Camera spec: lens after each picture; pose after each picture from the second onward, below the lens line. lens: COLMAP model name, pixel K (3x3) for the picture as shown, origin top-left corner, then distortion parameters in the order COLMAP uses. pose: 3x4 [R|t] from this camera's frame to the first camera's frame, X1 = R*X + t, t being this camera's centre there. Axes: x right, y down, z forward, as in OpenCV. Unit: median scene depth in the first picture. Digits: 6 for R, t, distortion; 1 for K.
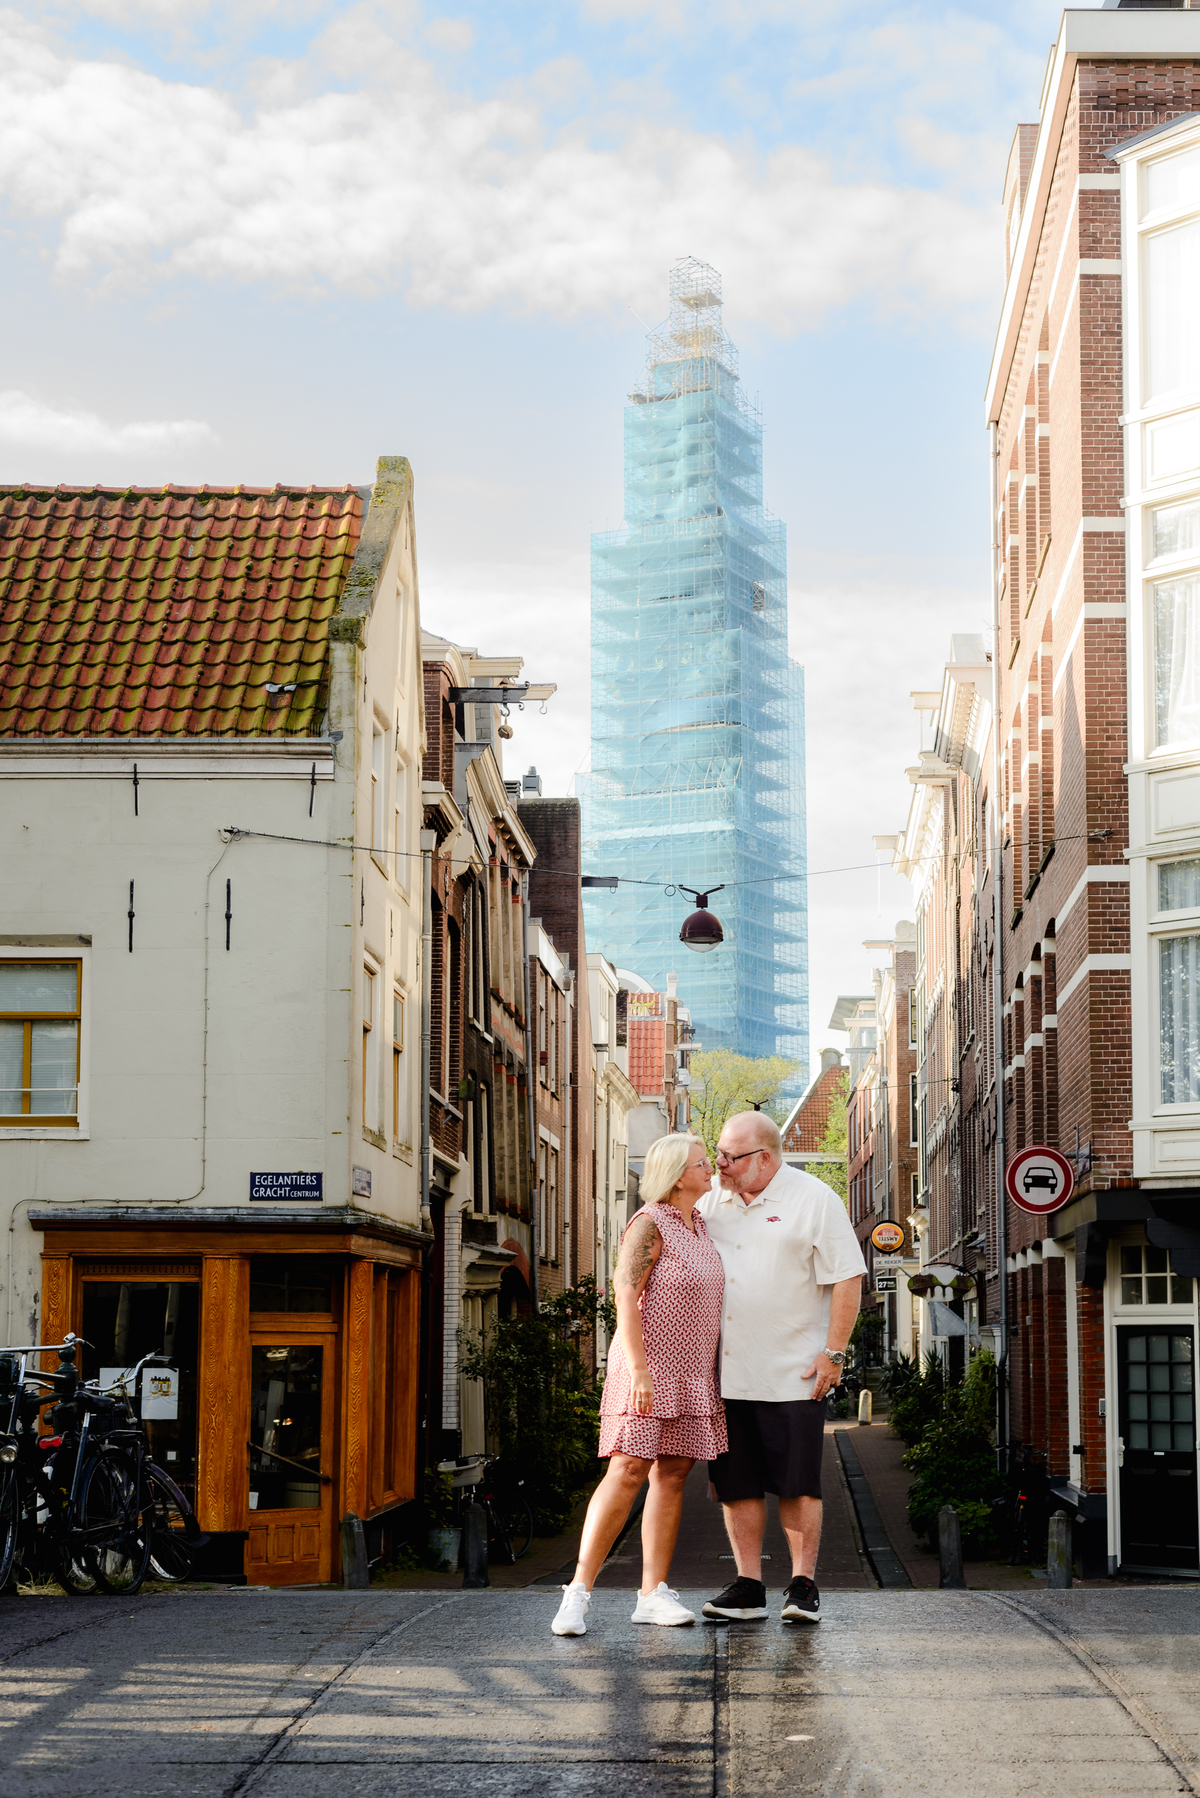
lens RADIAL K [[3234.9, 0, 828.4], [0, 3234.9, 1063.4], [0, 0, 1]] dist [-0.007270, 0.032958]
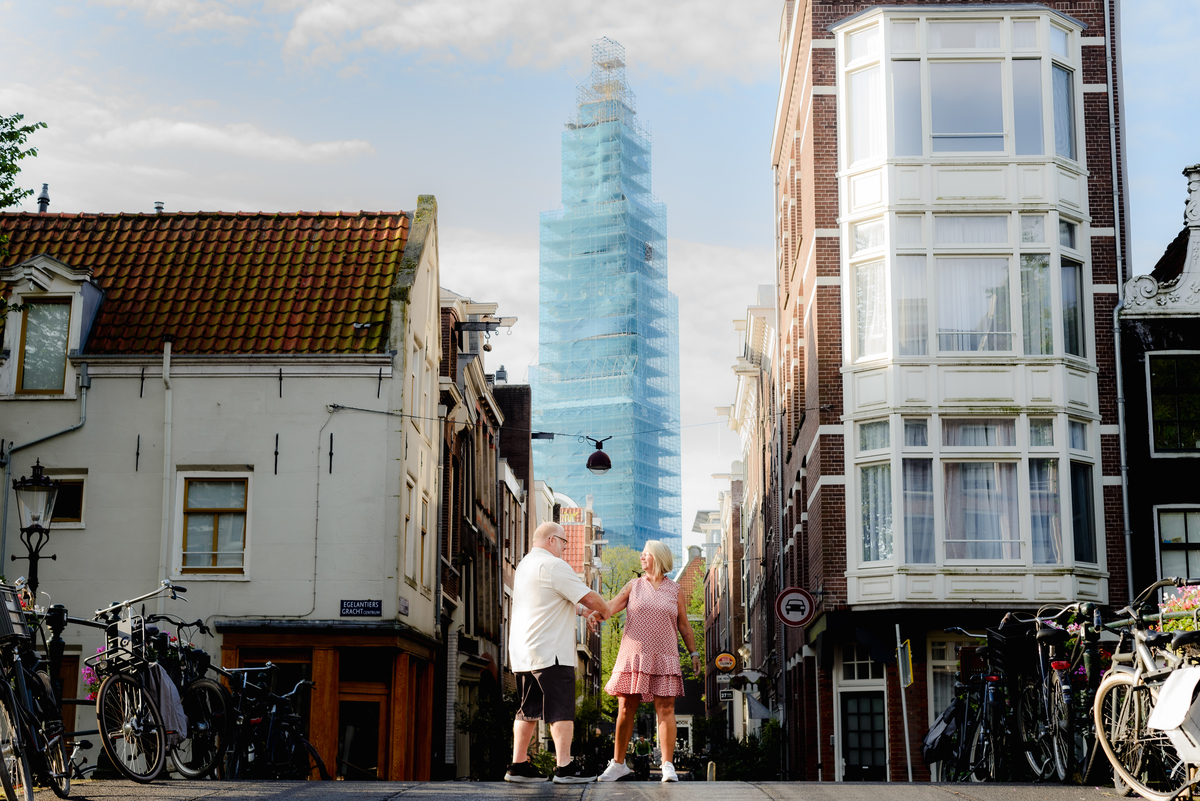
lens RADIAL K [[2210.3, 0, 734.0], [0, 2210.3, 302.4], [0, 0, 1]] dist [-0.006351, 0.002888]
pose [[0.999891, -0.000551, 0.014750, 0.014612], [0.002269, 0.993162, -0.116720, 0.011544], [-0.014584, 0.116741, 0.993055, -0.181110]]
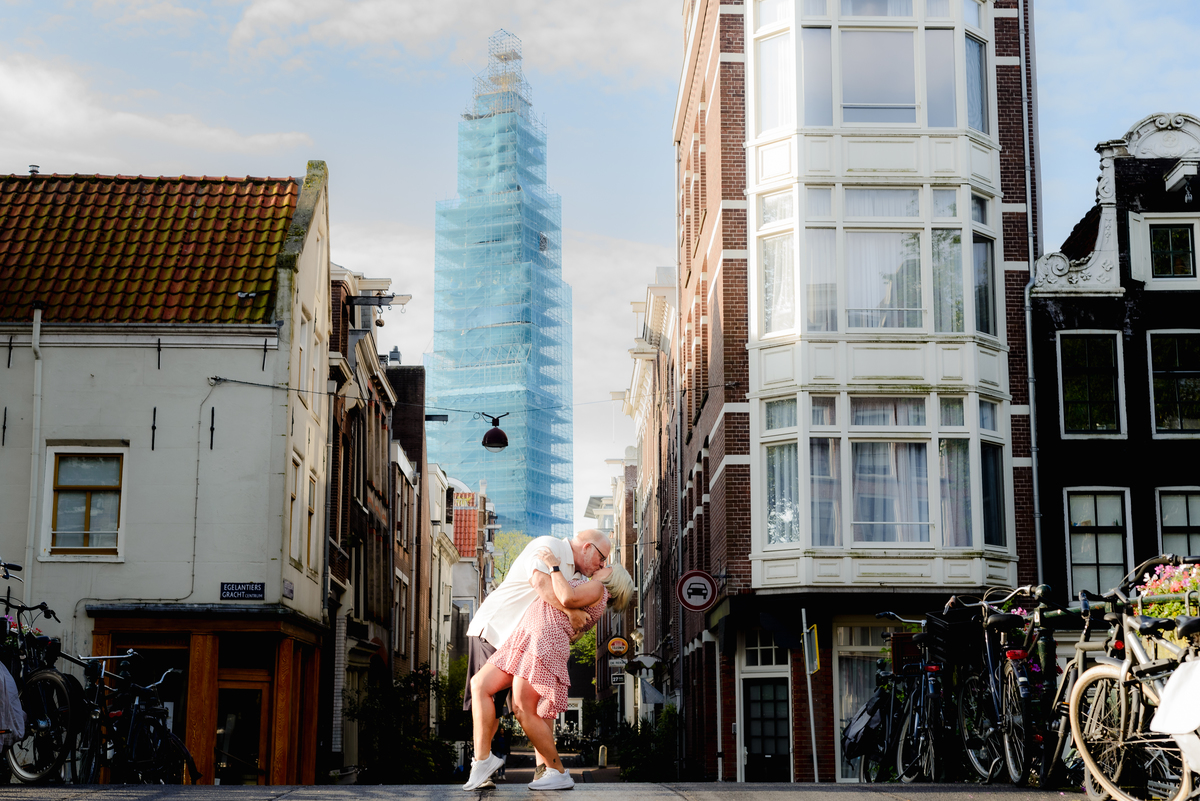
lens RADIAL K [[2130.1, 0, 741.3], [0, 2130.1, 299.9], [0, 0, 1]] dist [-0.011669, 0.024803]
pose [[0.997521, 0.008285, 0.069877, 0.009403], [-0.000118, 0.993239, -0.116088, 0.013667], [-0.070366, 0.115792, 0.990778, -0.105319]]
